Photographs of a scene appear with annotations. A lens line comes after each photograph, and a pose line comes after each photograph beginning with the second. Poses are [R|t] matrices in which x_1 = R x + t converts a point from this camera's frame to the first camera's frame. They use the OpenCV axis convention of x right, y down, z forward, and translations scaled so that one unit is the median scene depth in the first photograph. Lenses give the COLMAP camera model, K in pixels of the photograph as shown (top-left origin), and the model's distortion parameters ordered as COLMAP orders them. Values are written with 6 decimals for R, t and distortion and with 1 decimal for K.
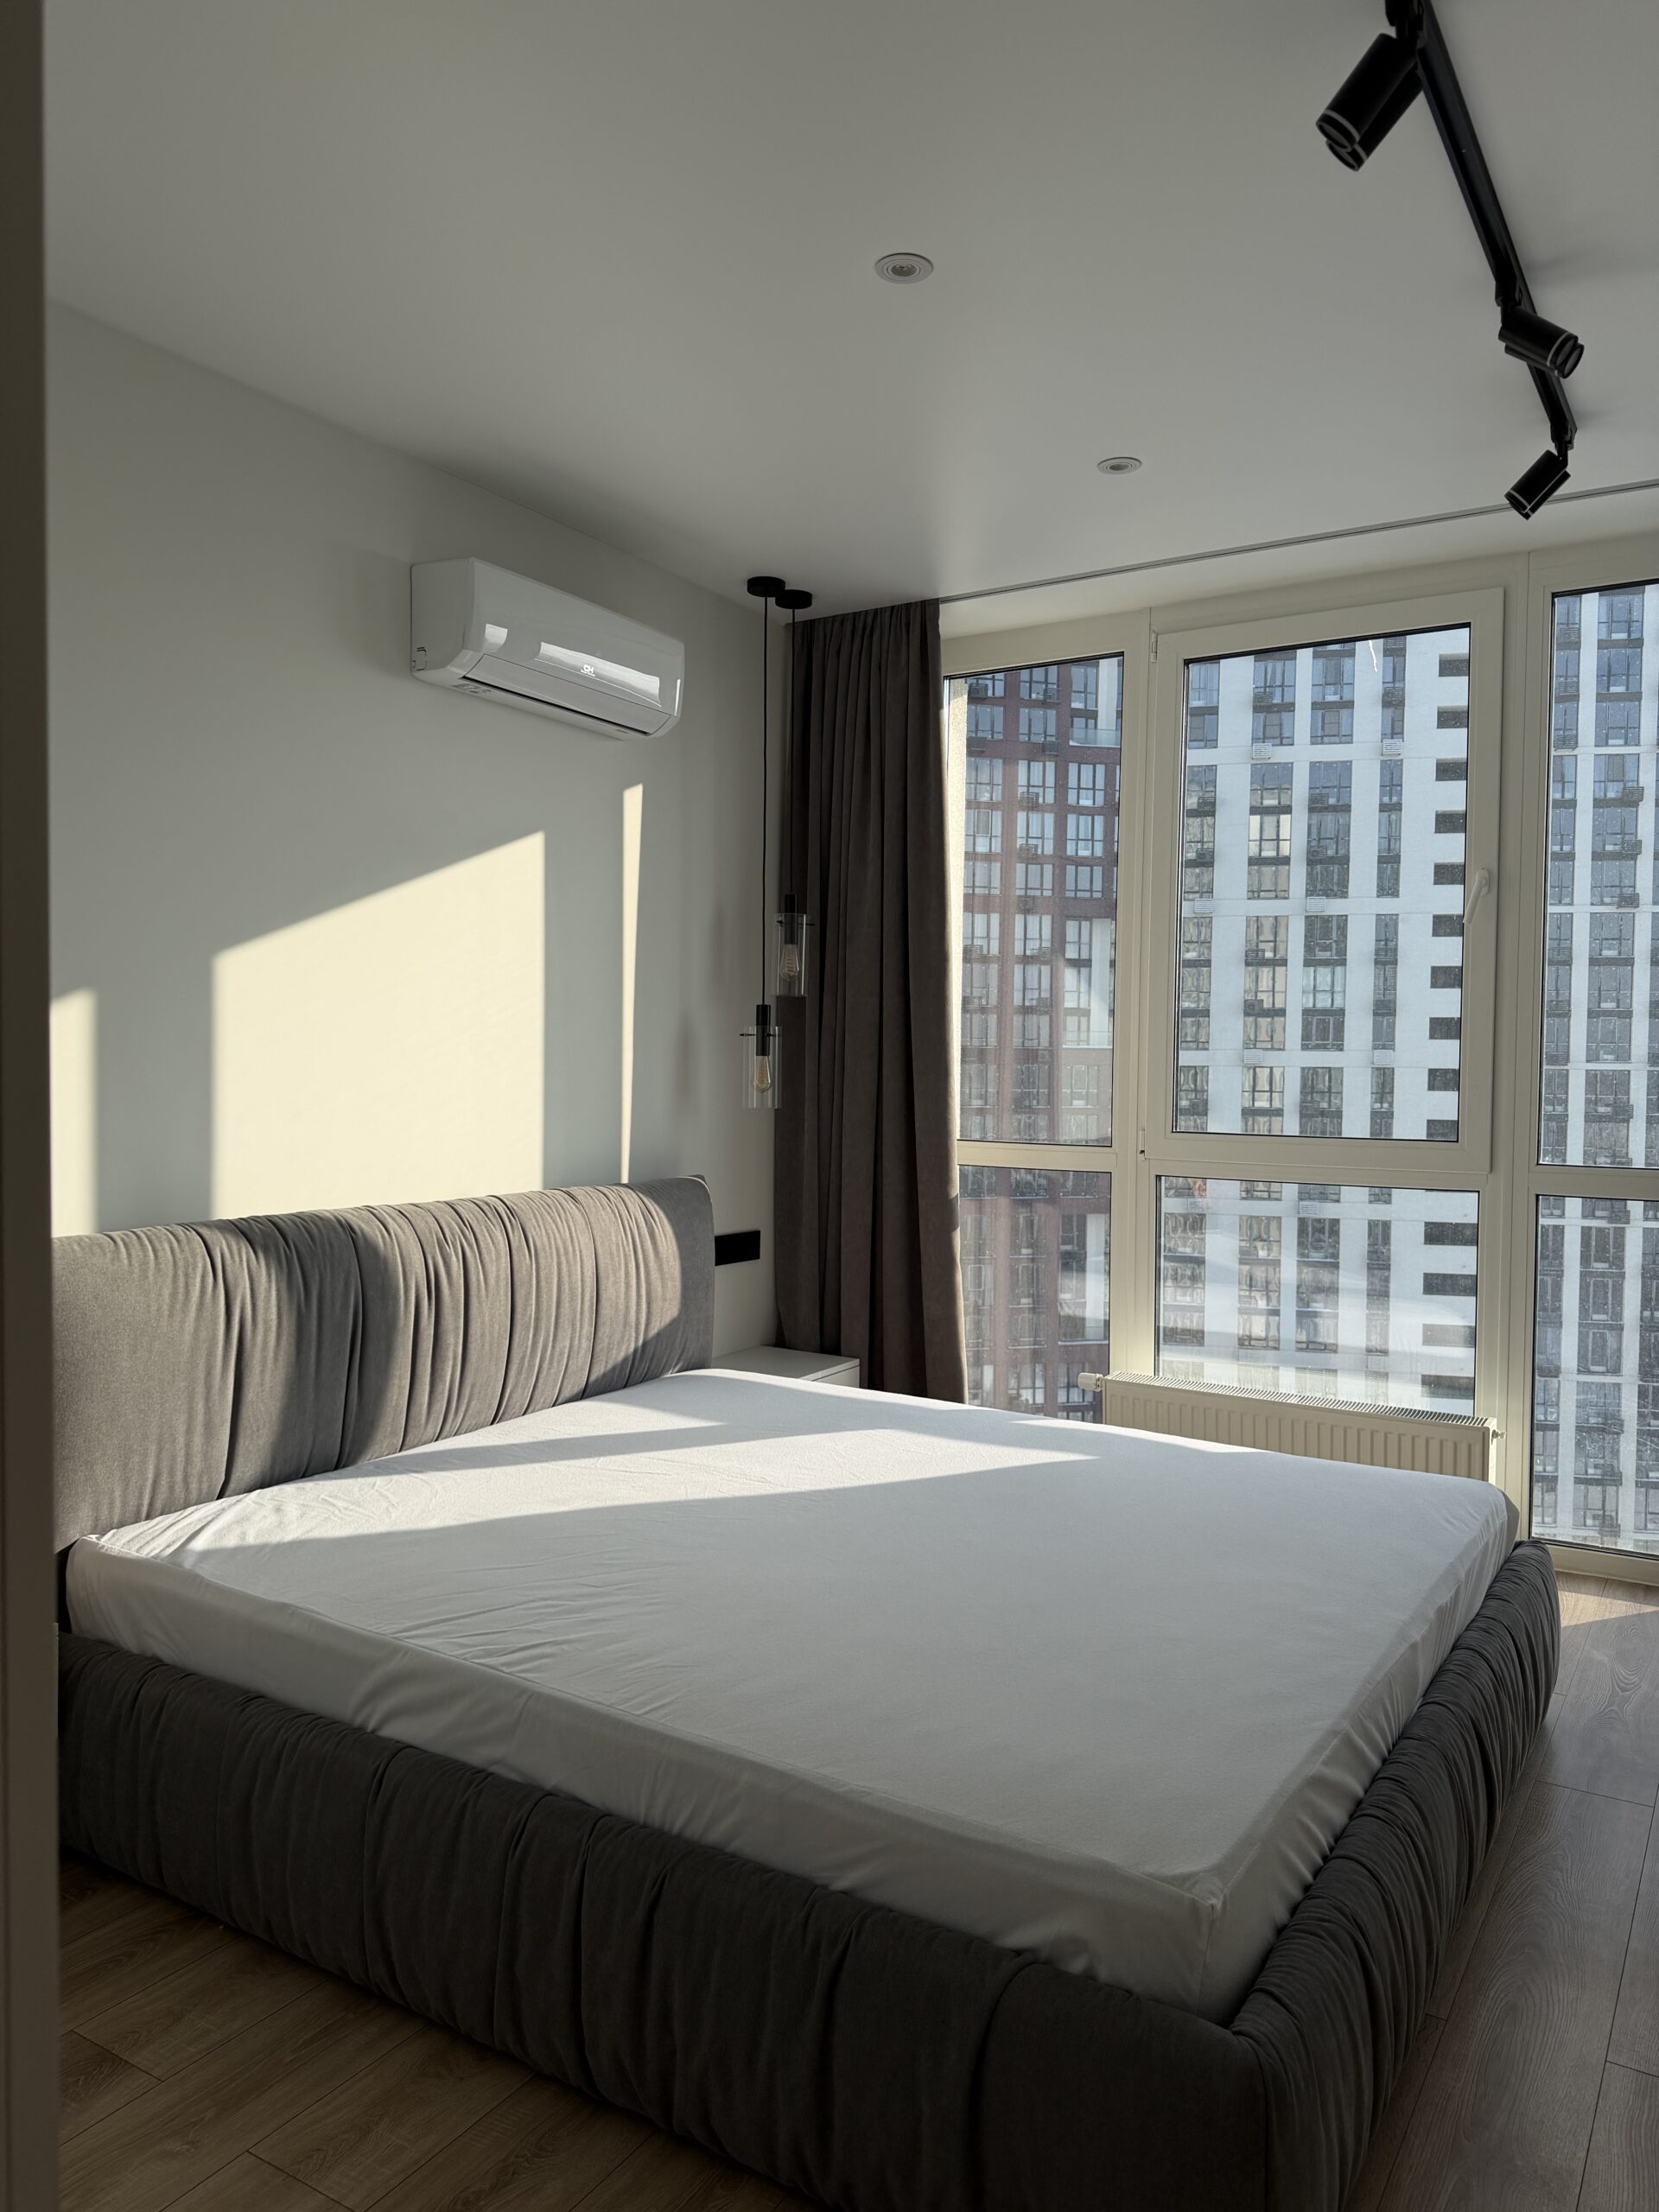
lens RADIAL K [[1547.1, 0, 855.8], [0, 1547.1, 1112.8], [0, 0, 1]] dist [0.129840, -0.247667]
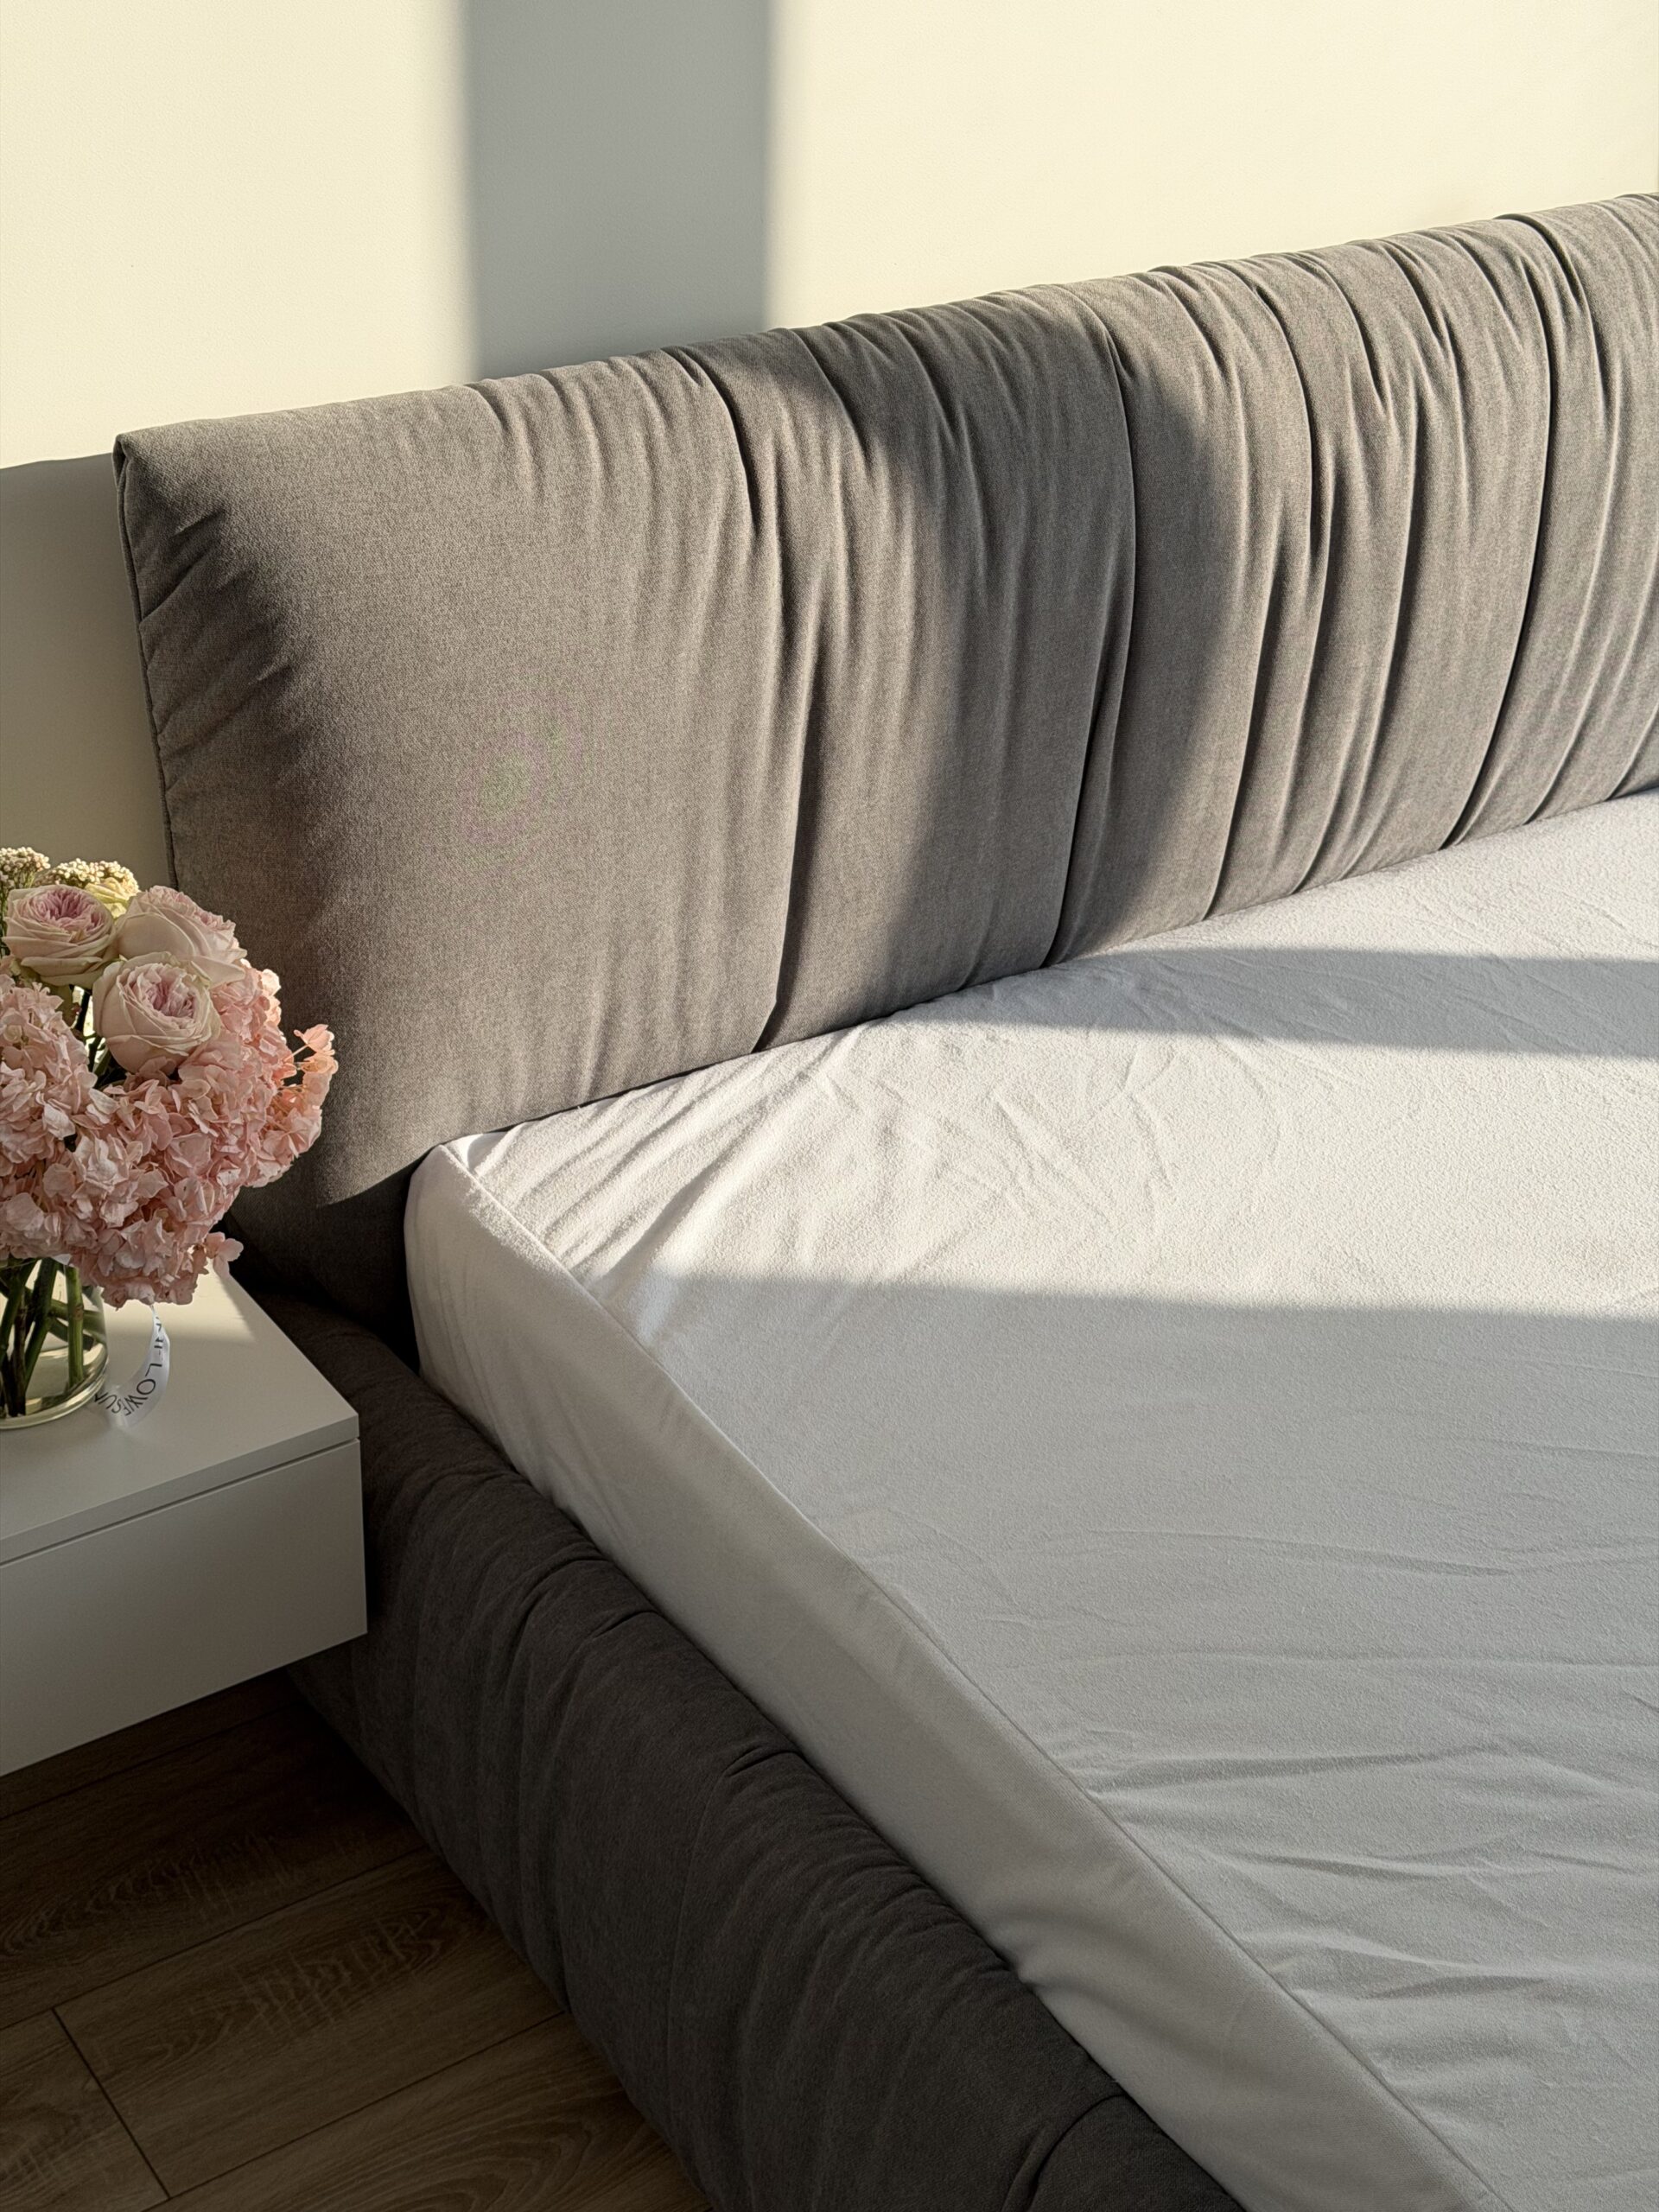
lens RADIAL K [[3100.4, 0, 829.5], [0, 3100.4, 1106.0], [0, 0, 1]] dist [0.217990, -0.456504]
pose [[0.907184, 0.211473, -0.363726, -0.086532], [-0.027446, 0.892406, 0.450397, -0.095300], [0.419838, -0.398610, 0.815381, 0.319279]]
